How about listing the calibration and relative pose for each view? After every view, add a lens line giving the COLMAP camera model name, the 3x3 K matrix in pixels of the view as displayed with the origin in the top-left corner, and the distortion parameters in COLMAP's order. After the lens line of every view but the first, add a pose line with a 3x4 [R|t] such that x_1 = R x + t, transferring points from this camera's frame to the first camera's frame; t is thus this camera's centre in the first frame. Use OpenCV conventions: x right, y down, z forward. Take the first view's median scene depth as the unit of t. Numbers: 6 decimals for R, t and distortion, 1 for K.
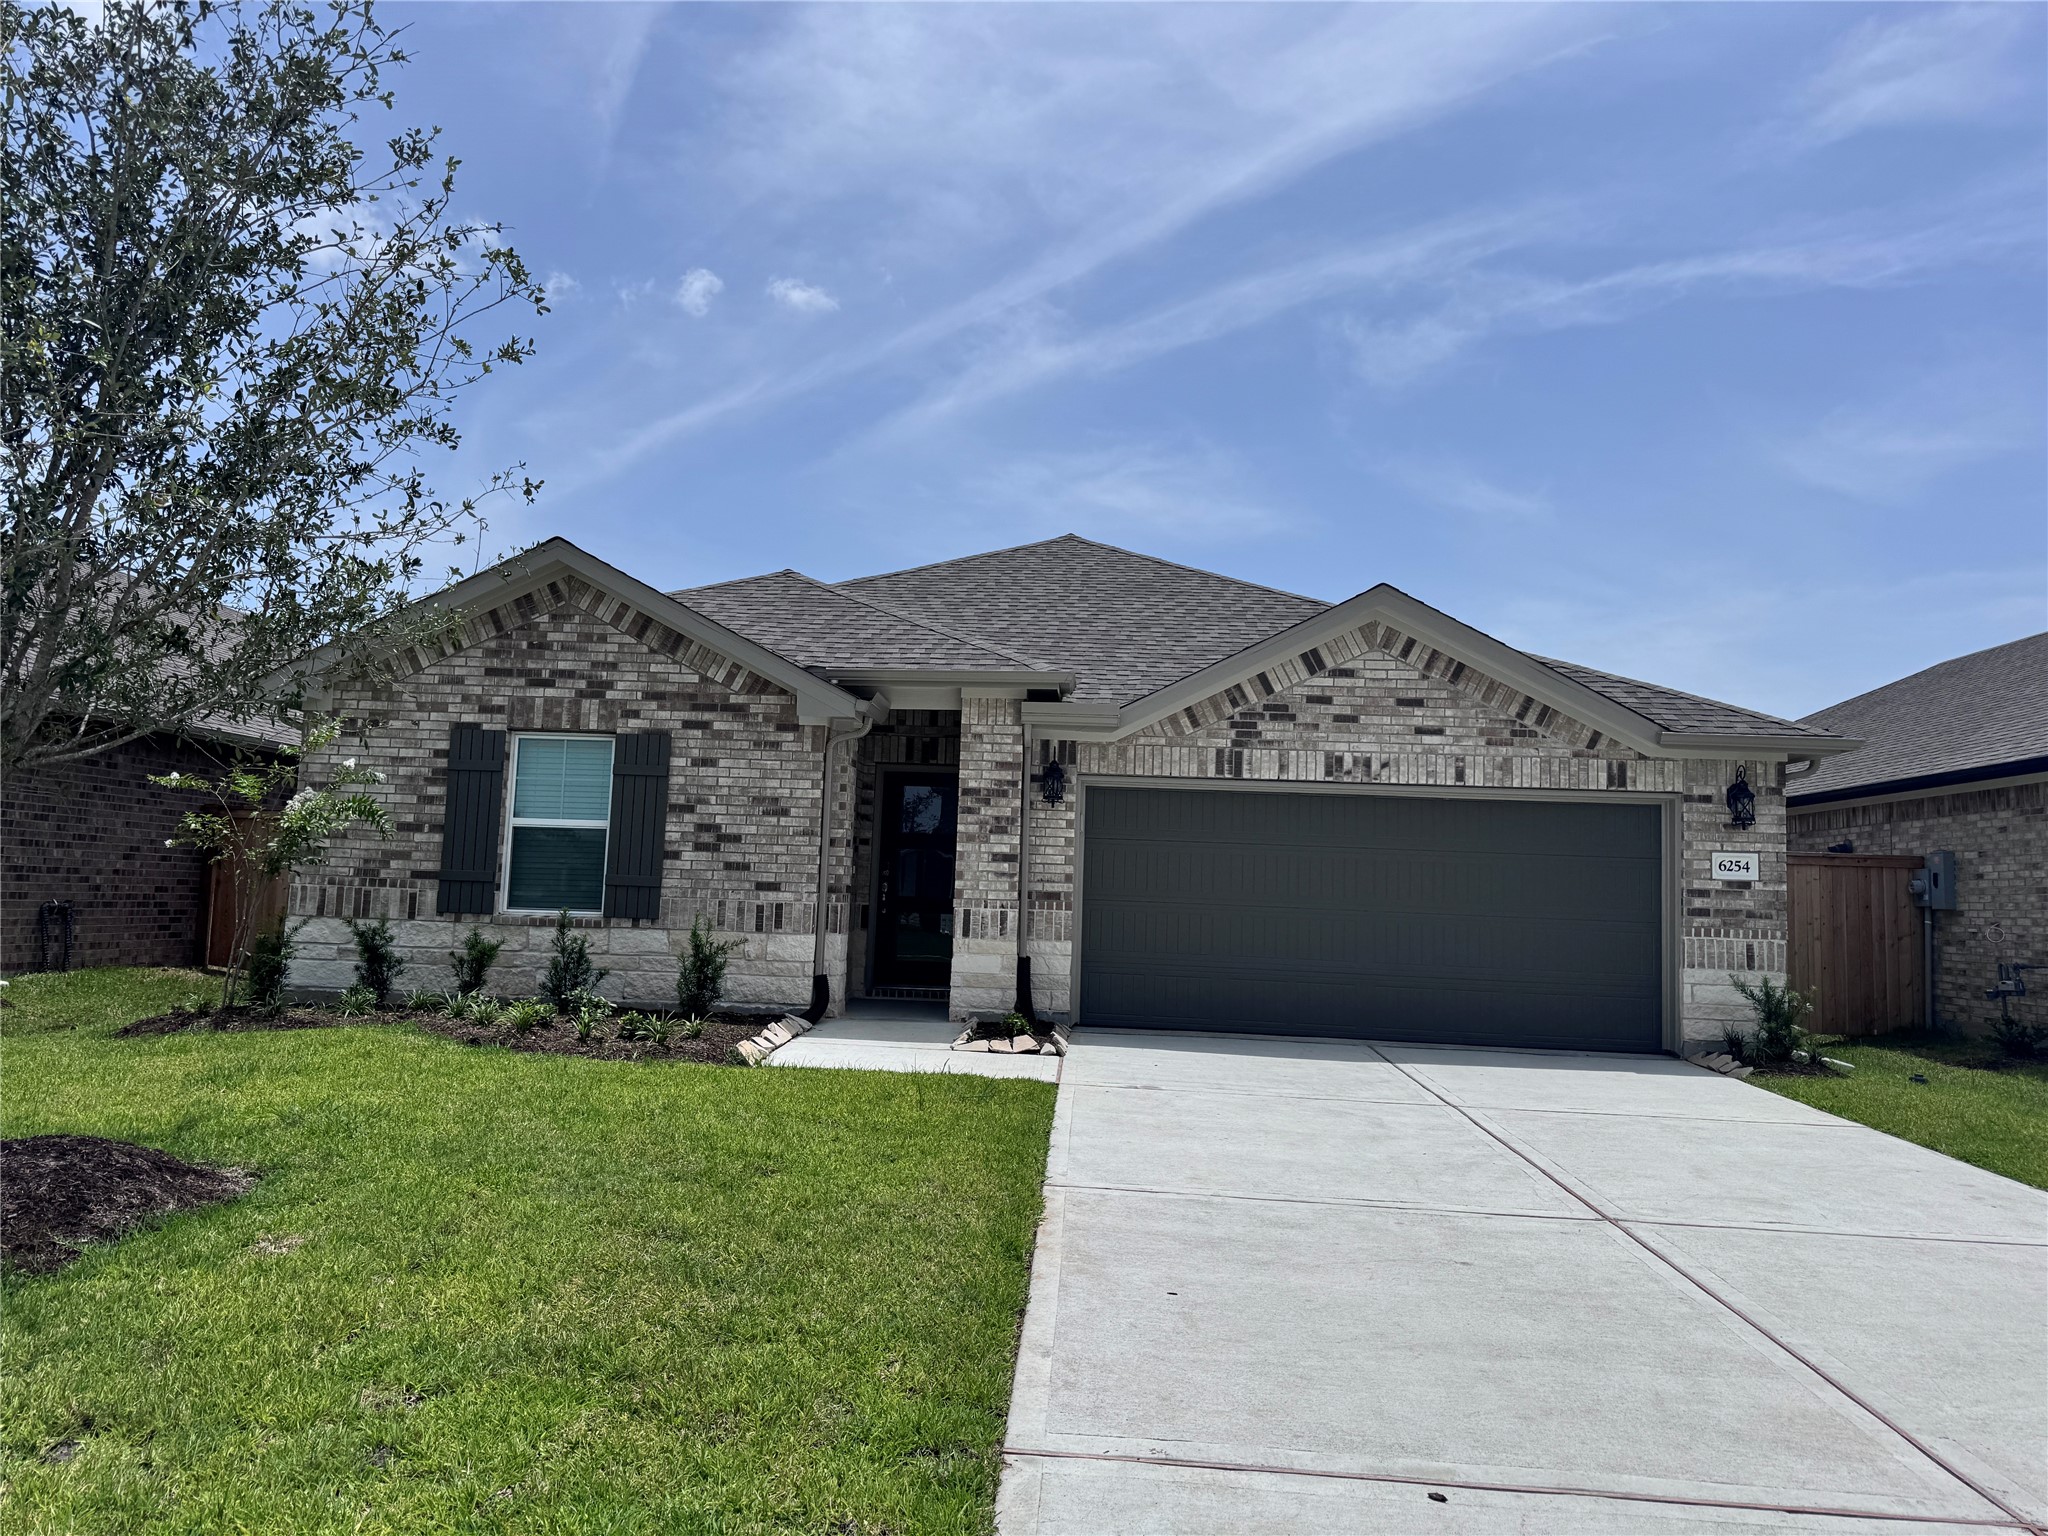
lens RADIAL K [[1287.1, 0, 1021.1], [0, 1287.1, 769.9], [0, 0, 1]] dist [0.095149, -0.079308]
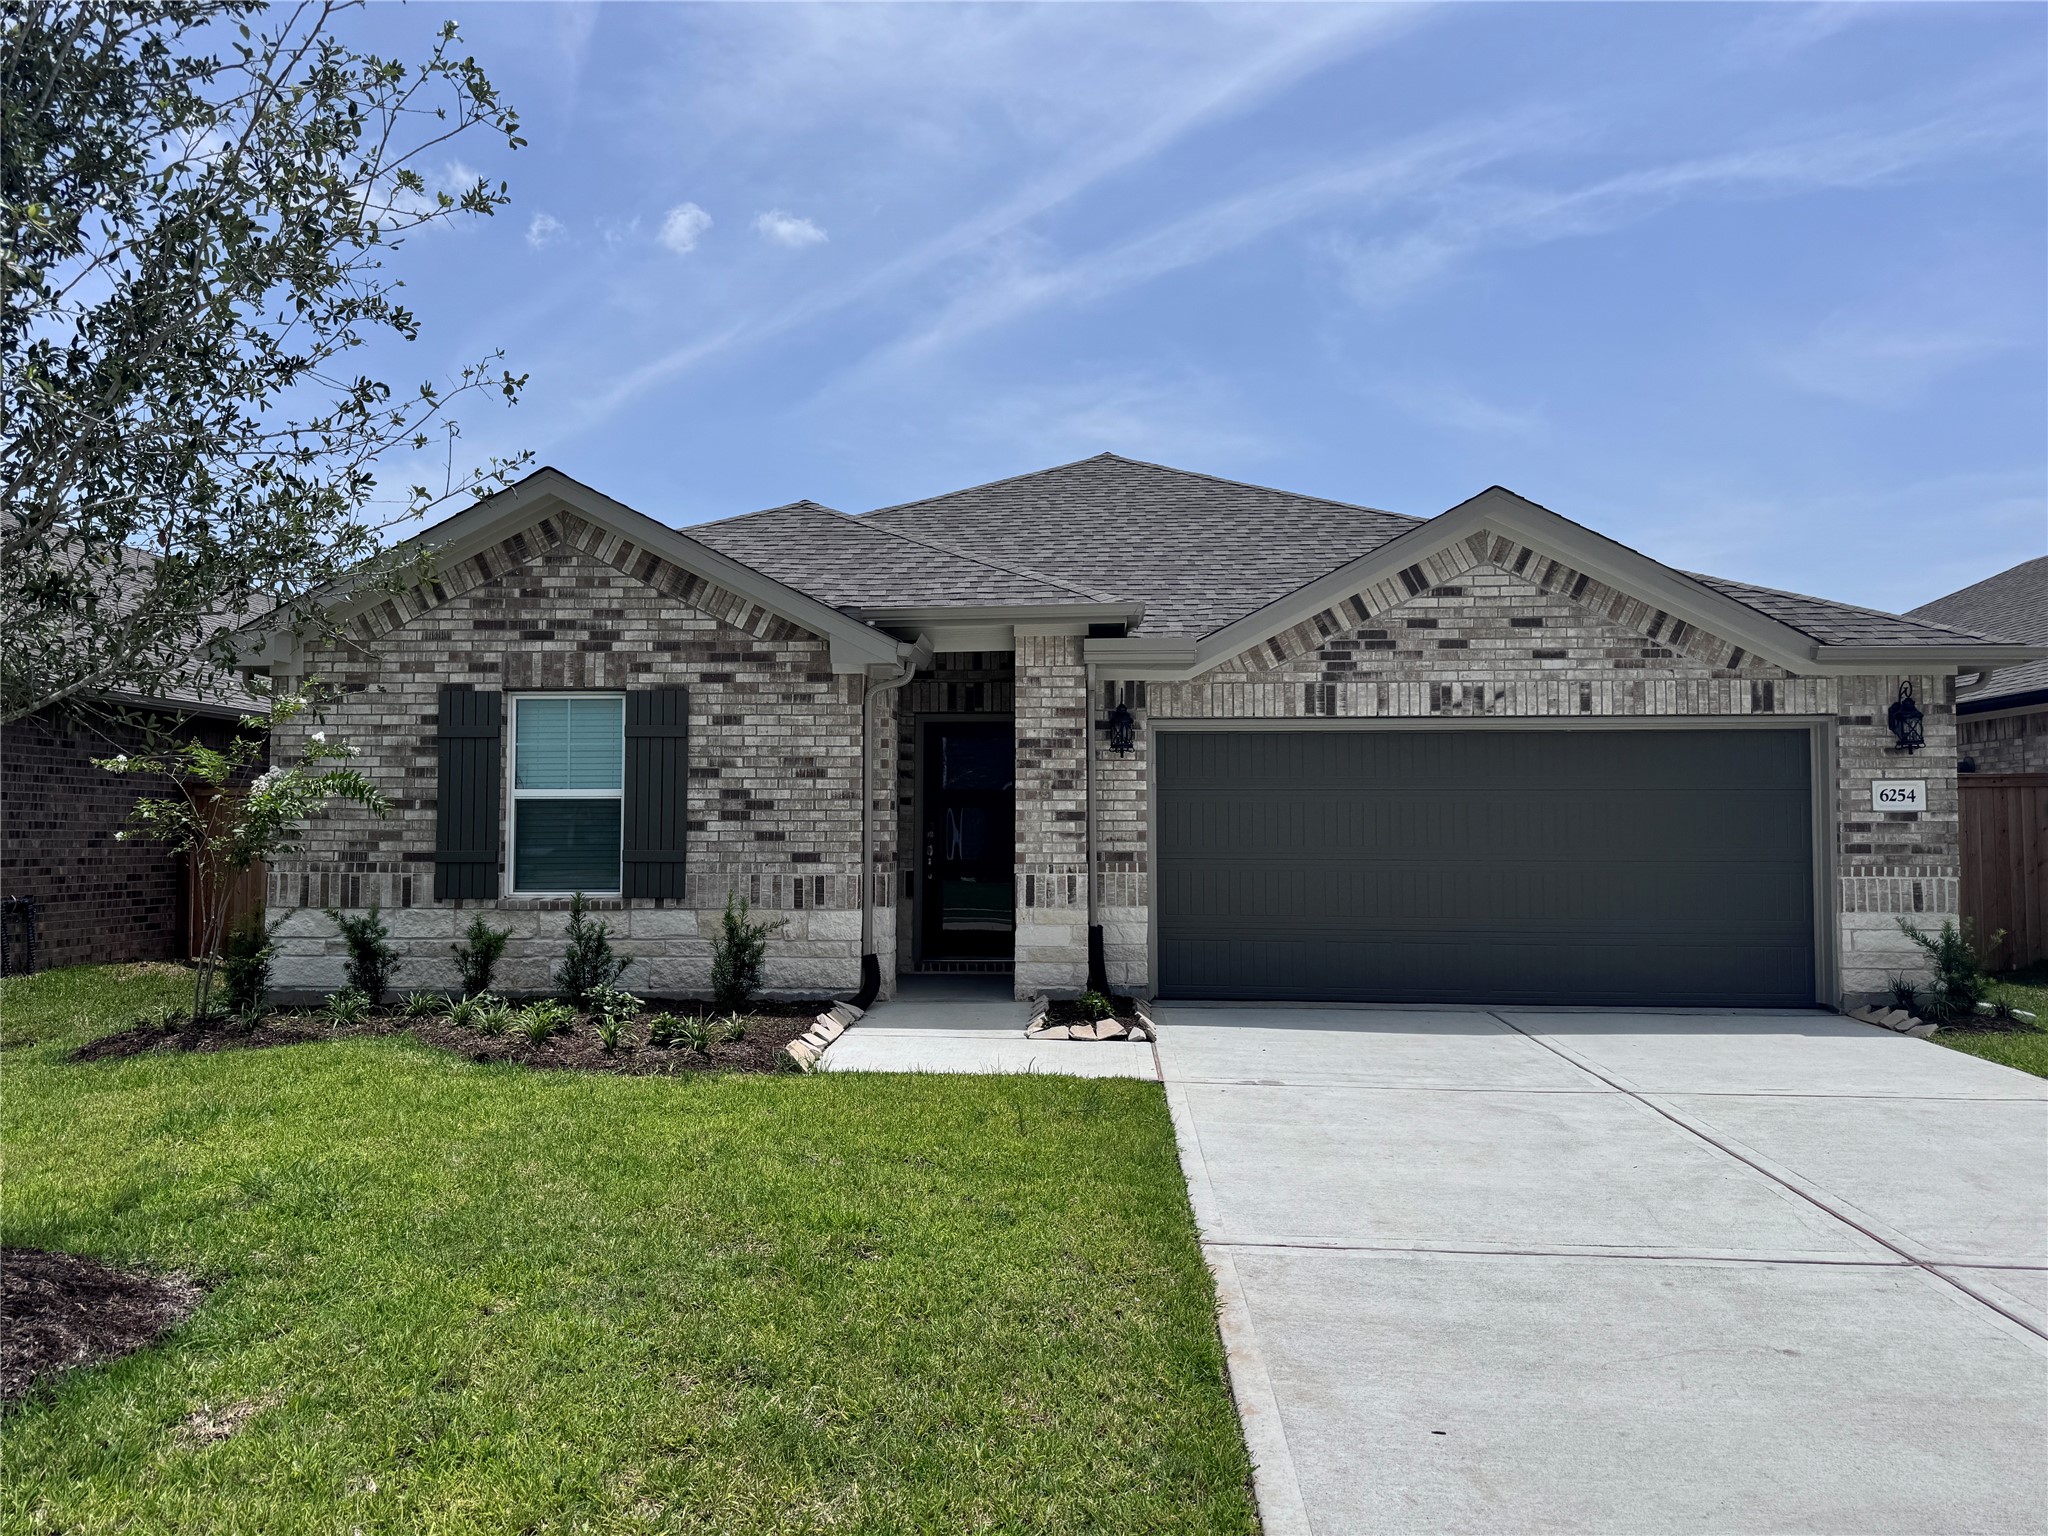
lens RADIAL K [[1287.1, 0, 1021.1], [0, 1287.1, 769.9], [0, 0, 1]] dist [0.095149, -0.079308]
pose [[0.999384, -0.035004, -0.002345, -0.043061], [0.035075, 0.998313, 0.046280, -0.005514], [0.000721, -0.046333, 0.998926, 0.115499]]
